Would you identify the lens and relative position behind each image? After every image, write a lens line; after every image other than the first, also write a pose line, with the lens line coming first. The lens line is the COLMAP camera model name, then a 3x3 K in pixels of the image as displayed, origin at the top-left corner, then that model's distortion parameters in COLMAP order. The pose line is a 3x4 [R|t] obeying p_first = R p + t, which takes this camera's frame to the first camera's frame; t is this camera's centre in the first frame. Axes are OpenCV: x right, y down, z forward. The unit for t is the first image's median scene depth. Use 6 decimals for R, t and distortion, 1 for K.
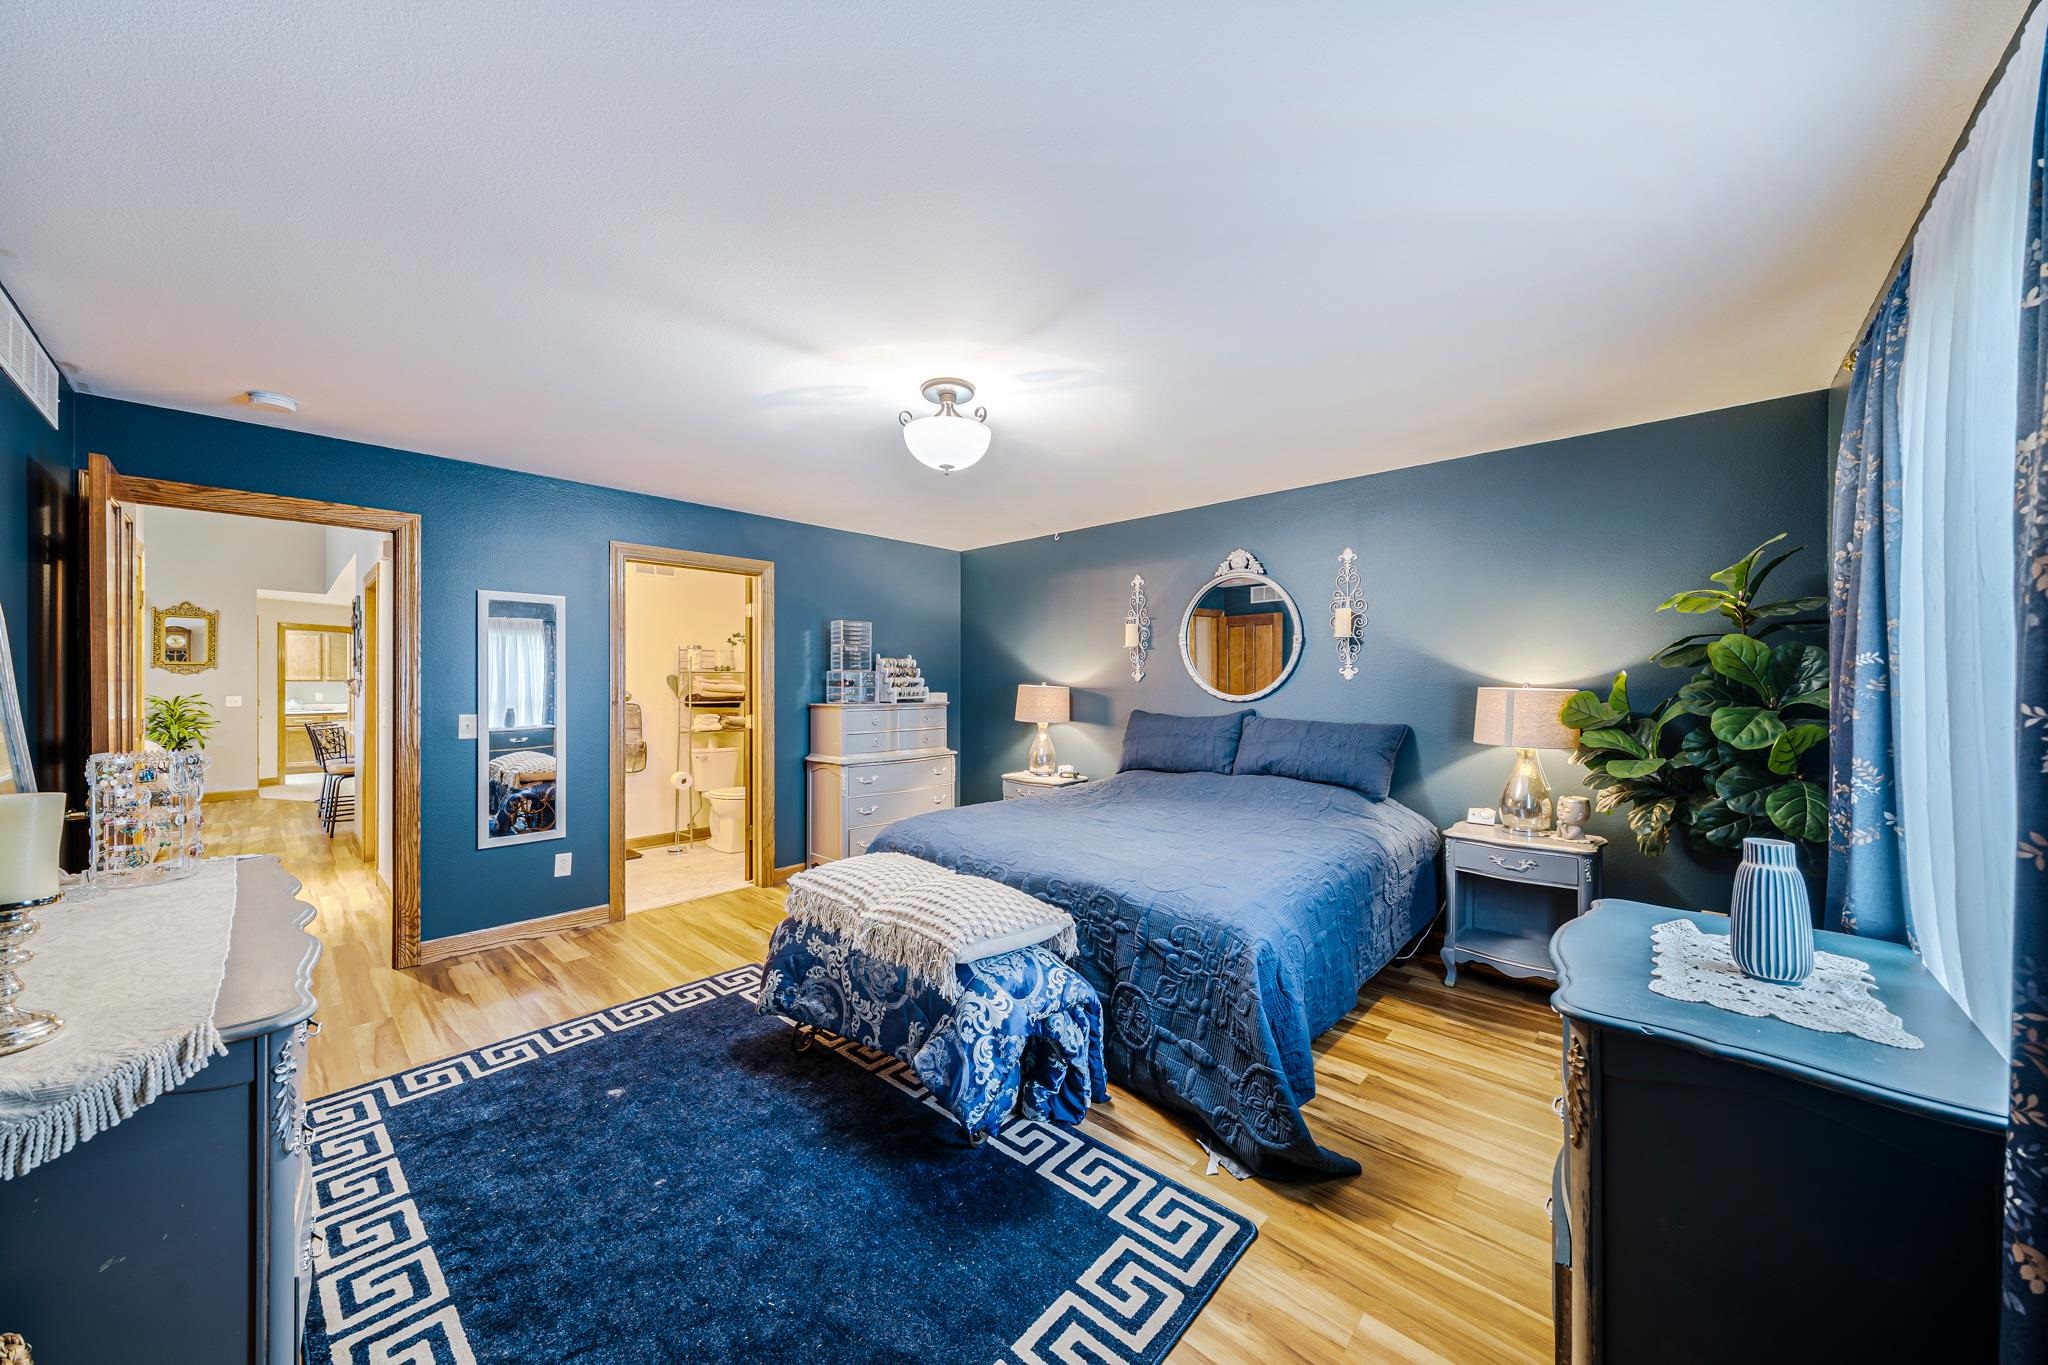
lens RADIAL K [[713.7, 0, 1024.2], [0, 713.7, 686.9], [0, 0, 1]] dist [0.006162, -0.000026]
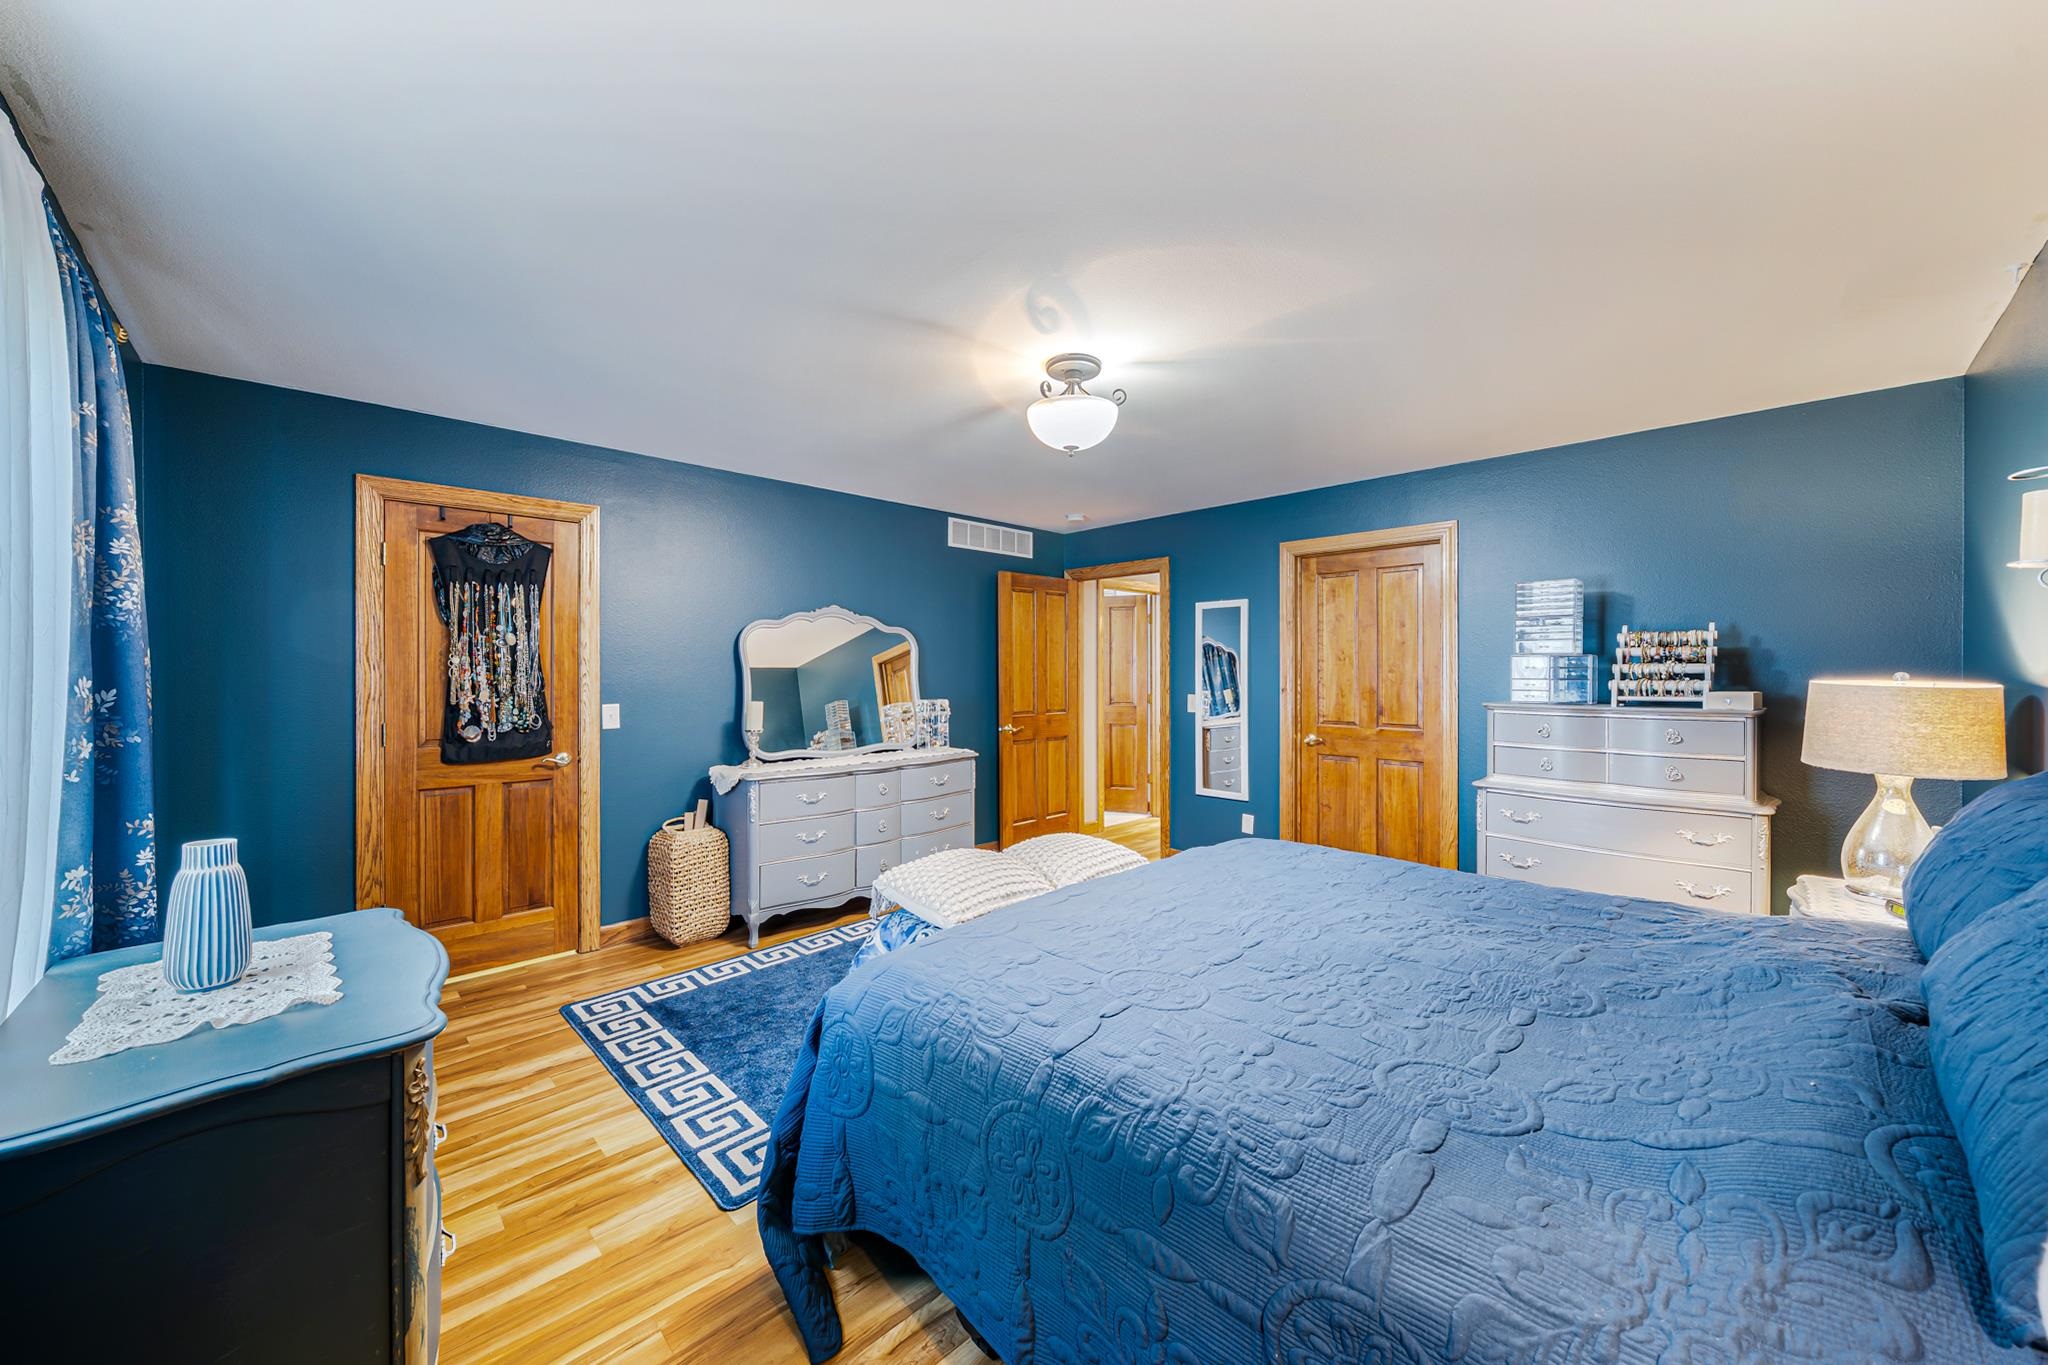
lens RADIAL K [[737.7, 0, 1006.2], [0, 737.7, 680.5], [0, 0, 1]] dist [-0.008324, -0.000065]
pose [[-0.058013, 0.014663, -0.998208, 0.941058], [-0.009424, 0.999840, 0.015235, -0.007936], [0.998271, 0.010291, -0.057866, 1.026496]]
